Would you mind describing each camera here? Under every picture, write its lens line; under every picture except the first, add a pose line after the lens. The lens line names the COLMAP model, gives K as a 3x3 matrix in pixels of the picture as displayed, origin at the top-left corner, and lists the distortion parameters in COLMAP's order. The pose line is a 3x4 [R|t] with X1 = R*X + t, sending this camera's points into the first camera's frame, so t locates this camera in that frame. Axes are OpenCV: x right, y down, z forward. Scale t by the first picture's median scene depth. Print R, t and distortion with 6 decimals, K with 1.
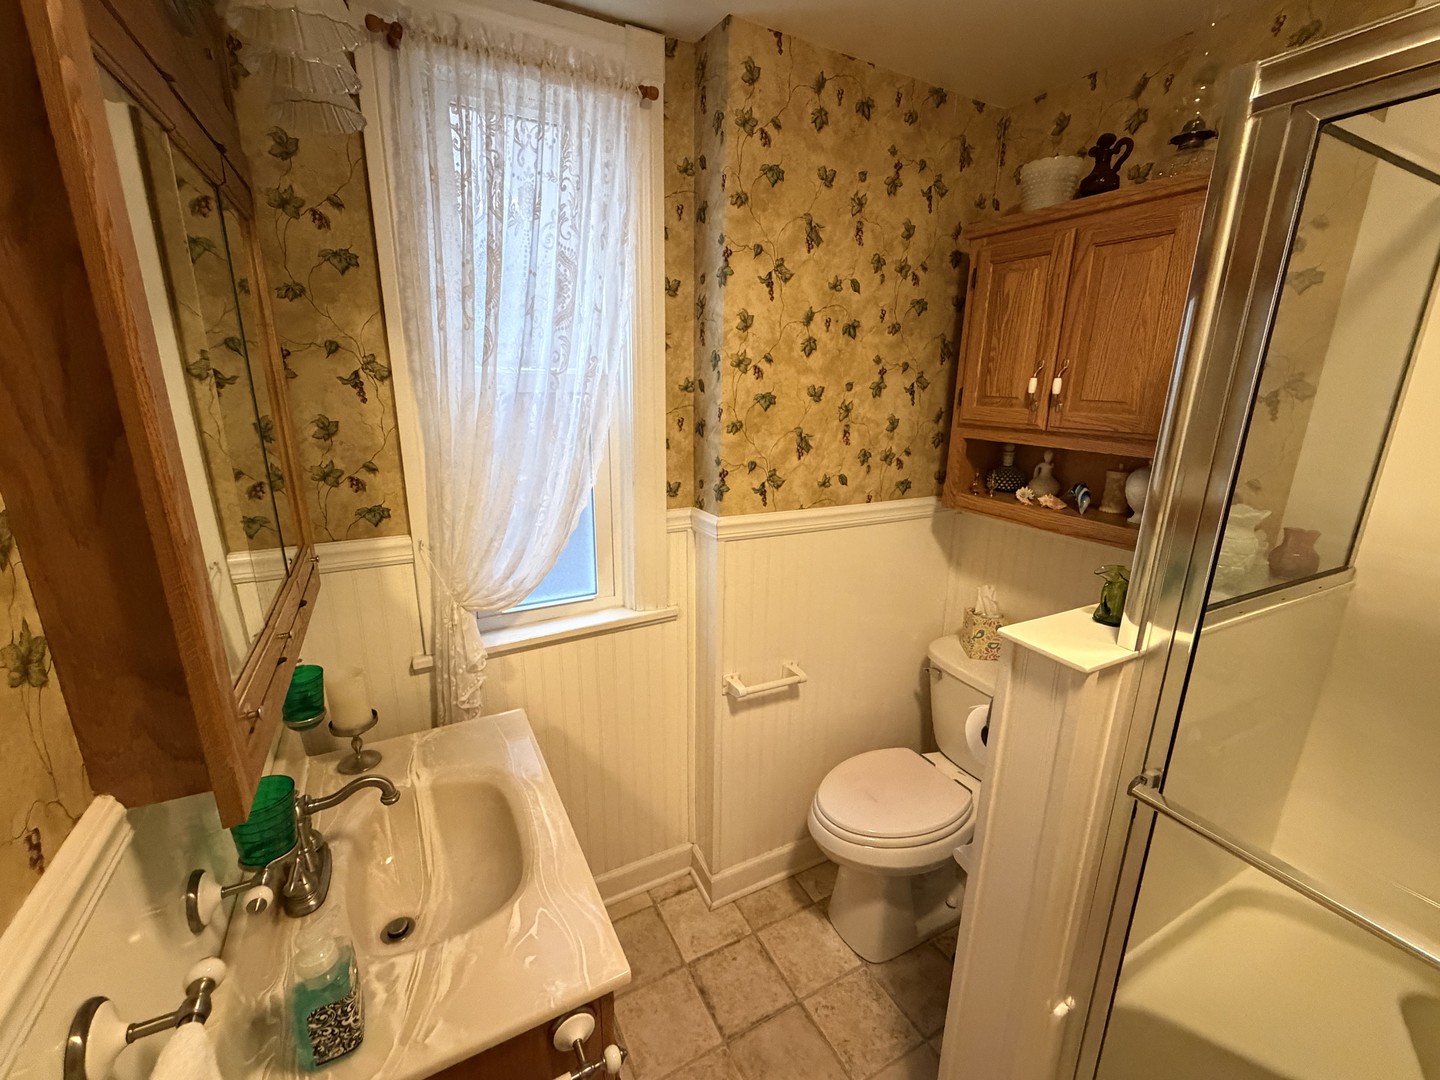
lens RADIAL K [[581.5, 0, 714.8], [0, 581.5, 535.1], [0, 0, 1]] dist [0.000956, 0.000156]
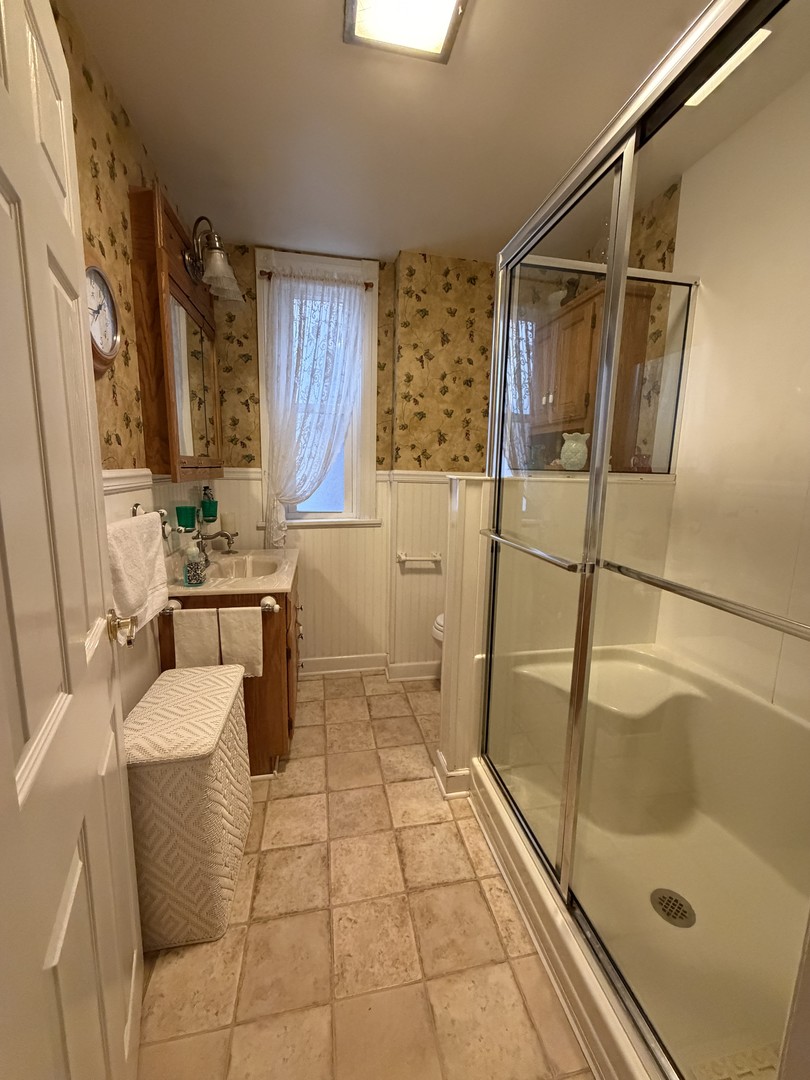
lens RADIAL K [[436.1, 0, 426.0], [0, 436.1, 547.0], [0, 0, 1]] dist [0.000956, 0.000156]
pose [[0.961561, 0.049057, -0.270174, 0.583853], [-0.078383, 0.992011, -0.098845, 0.413401], [0.263166, 0.116222, 0.957724, -0.468448]]
